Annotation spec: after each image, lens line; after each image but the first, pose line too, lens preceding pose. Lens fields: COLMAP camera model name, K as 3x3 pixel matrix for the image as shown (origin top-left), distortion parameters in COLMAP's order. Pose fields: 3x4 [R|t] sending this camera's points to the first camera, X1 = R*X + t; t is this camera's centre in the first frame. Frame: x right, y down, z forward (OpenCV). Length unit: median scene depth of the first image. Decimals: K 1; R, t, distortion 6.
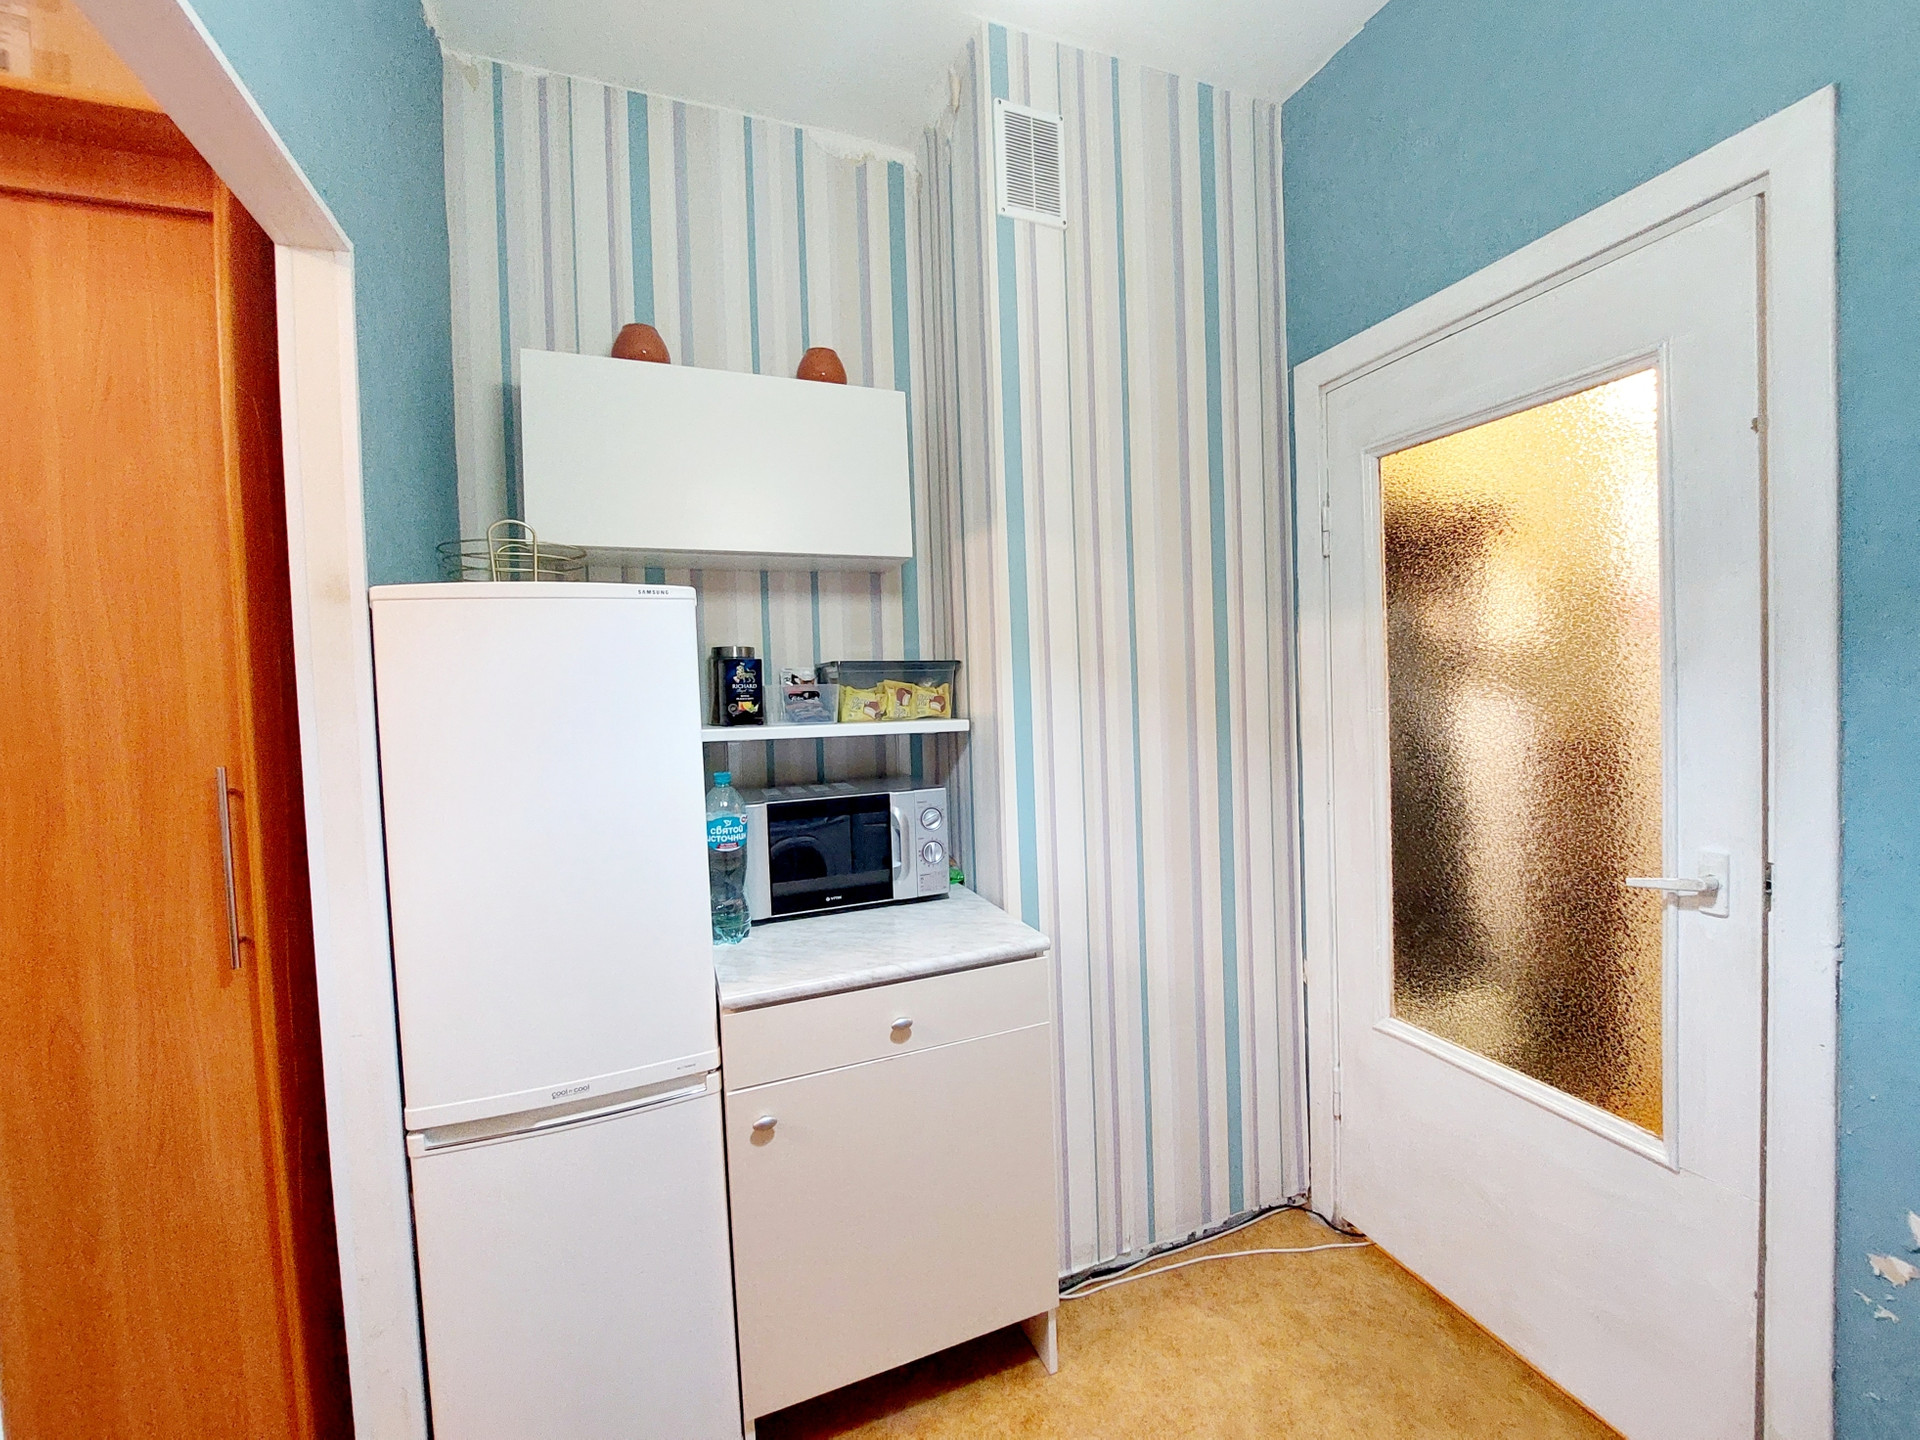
lens RADIAL K [[770.4, 0, 960.1], [0, 770.4, 711.4], [0, 0, 1]] dist [-0.012955, 0.000475]
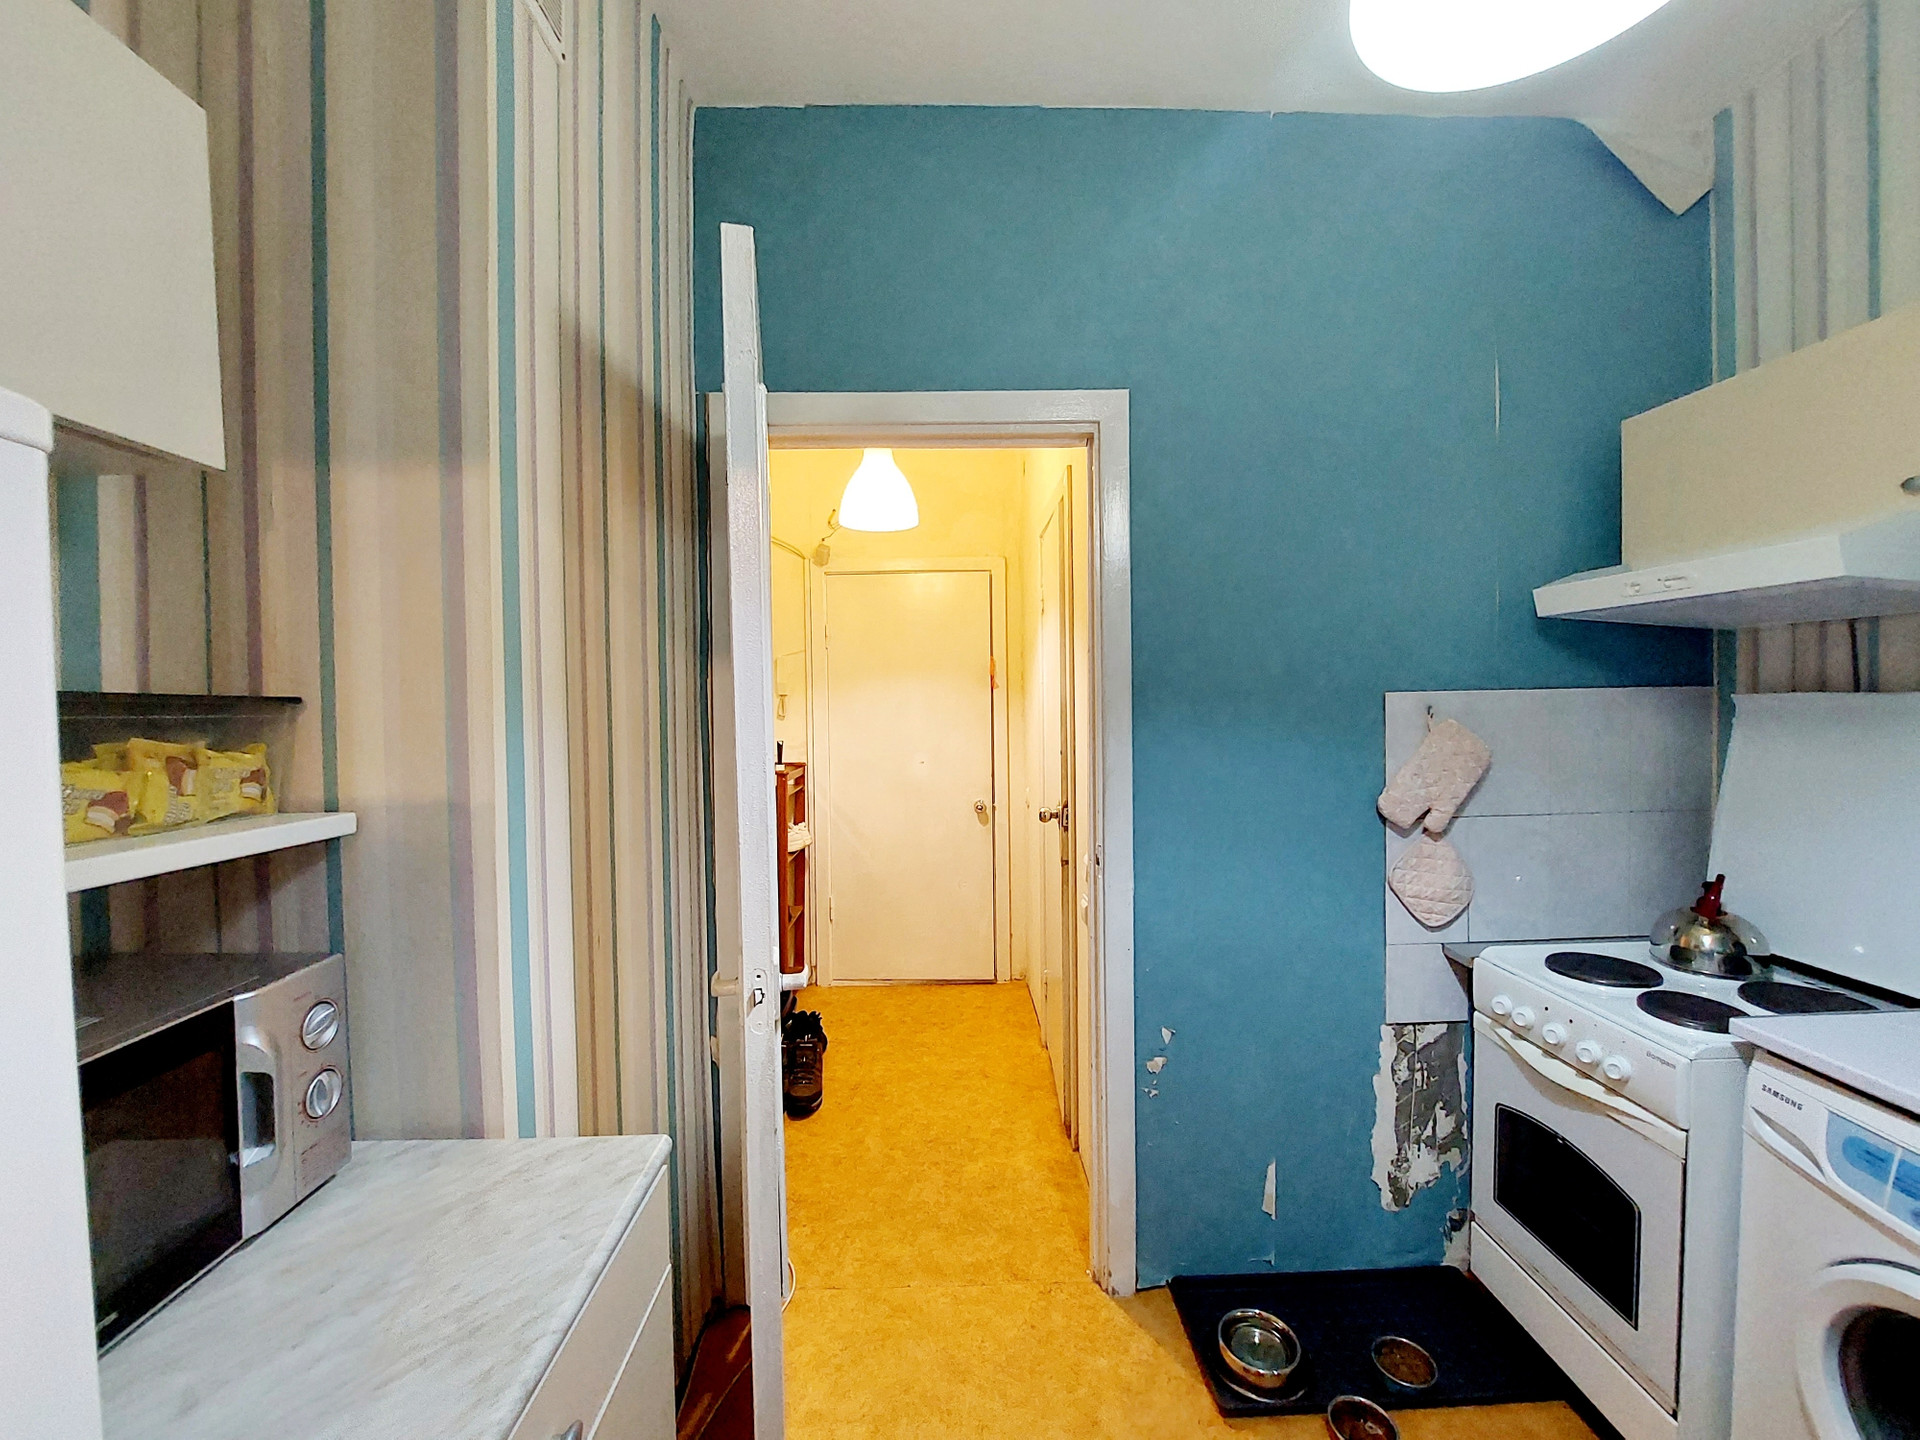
lens RADIAL K [[770.4, 0, 960.1], [0, 770.4, 711.4], [0, 0, 1]] dist [-0.012955, 0.000475]
pose [[0.334983, 0.014421, 0.942114, -0.343511], [0.032188, 0.999124, -0.026738, -0.030292], [-0.941674, 0.039281, 0.334225, 0.436255]]
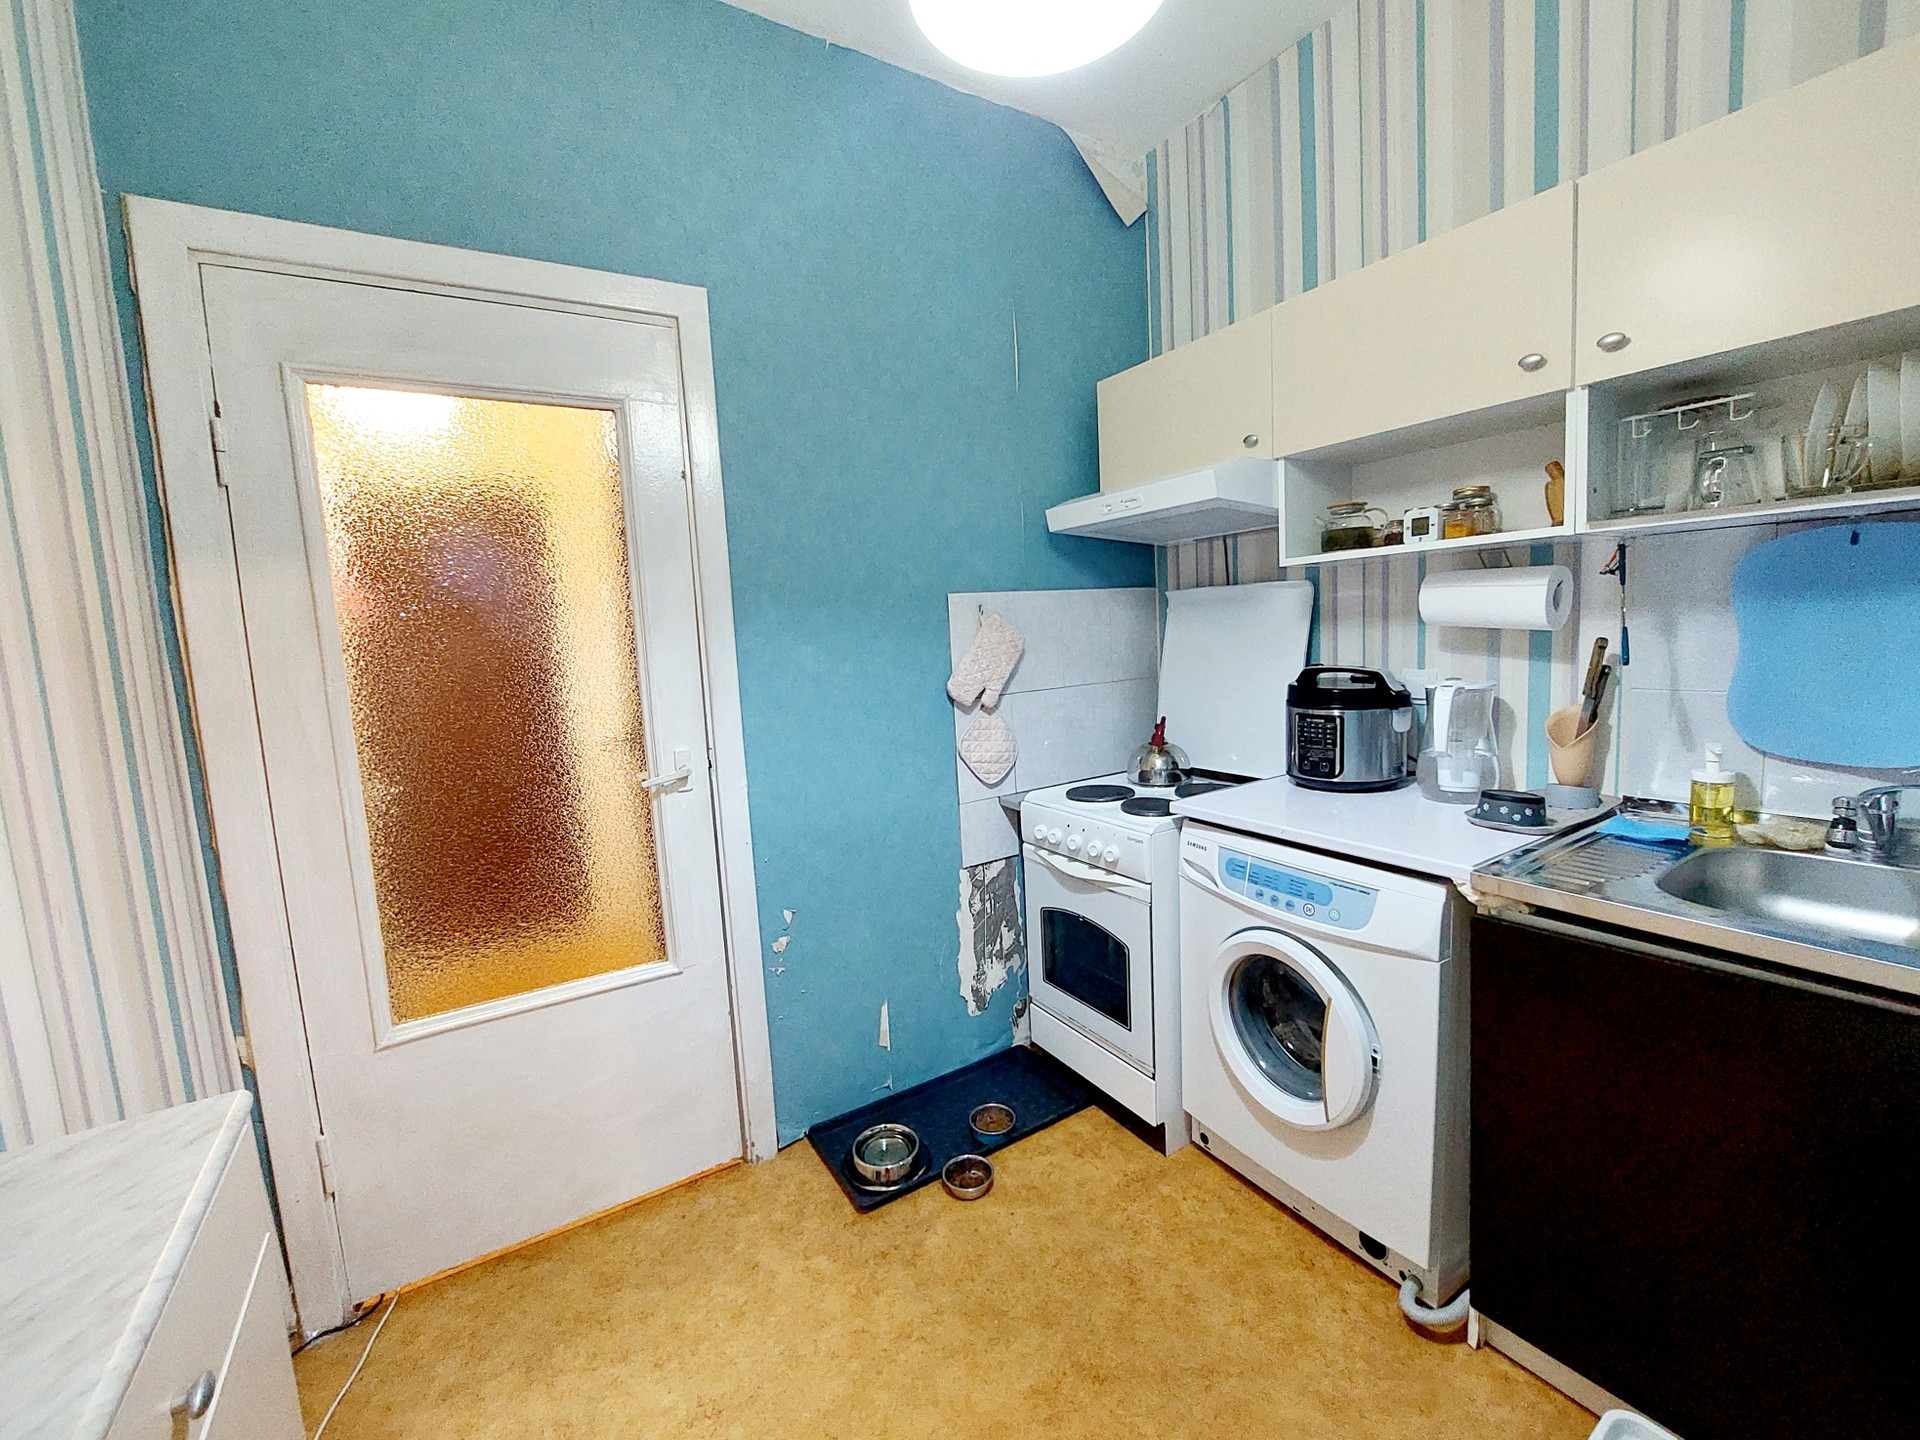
lens RADIAL K [[782.3, 0, 957.2], [0, 782.3, 710.8], [0, 0, 1]] dist [-0.005486, -0.005820]
pose [[-0.181967, -0.058045, 0.981590, -0.411831], [0.093188, 0.992745, 0.075980, 0.025376], [-0.978879, 0.105298, -0.175237, 0.463171]]
